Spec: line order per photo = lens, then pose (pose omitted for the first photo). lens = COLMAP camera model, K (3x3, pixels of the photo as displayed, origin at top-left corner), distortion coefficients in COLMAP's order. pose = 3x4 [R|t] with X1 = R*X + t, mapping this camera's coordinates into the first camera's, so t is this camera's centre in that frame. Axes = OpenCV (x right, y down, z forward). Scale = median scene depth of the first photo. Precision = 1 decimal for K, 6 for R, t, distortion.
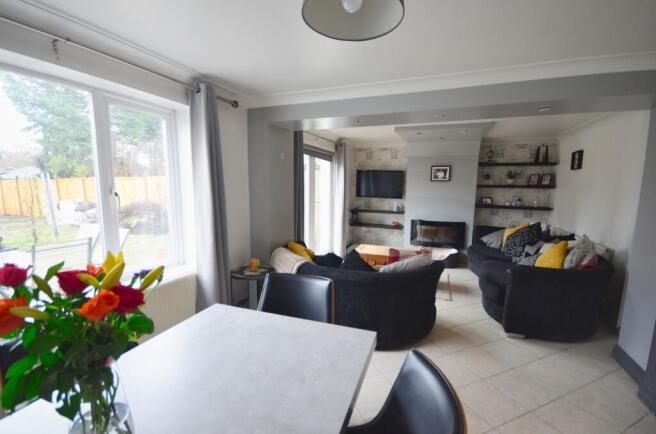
lens RADIAL K [[287.0, 0, 326.4], [0, 287.0, 217.7], [0, 0, 1]] dist [0.003231, -0.006484]
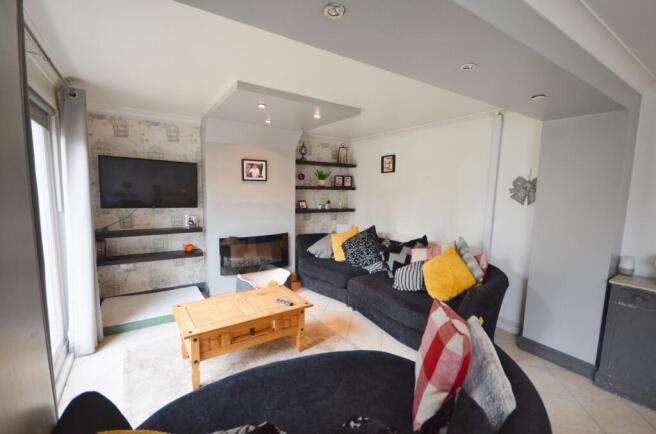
lens RADIAL K [[287.0, 0, 328.5], [0, 287.0, 218.5], [0, 0, 1]] dist [0.003231, -0.006484]
pose [[0.550058, -0.091603, 0.830087, -0.116147], [0.084722, 0.994959, 0.053657, -0.057414], [-0.830818, 0.040812, 0.555046, 0.460231]]
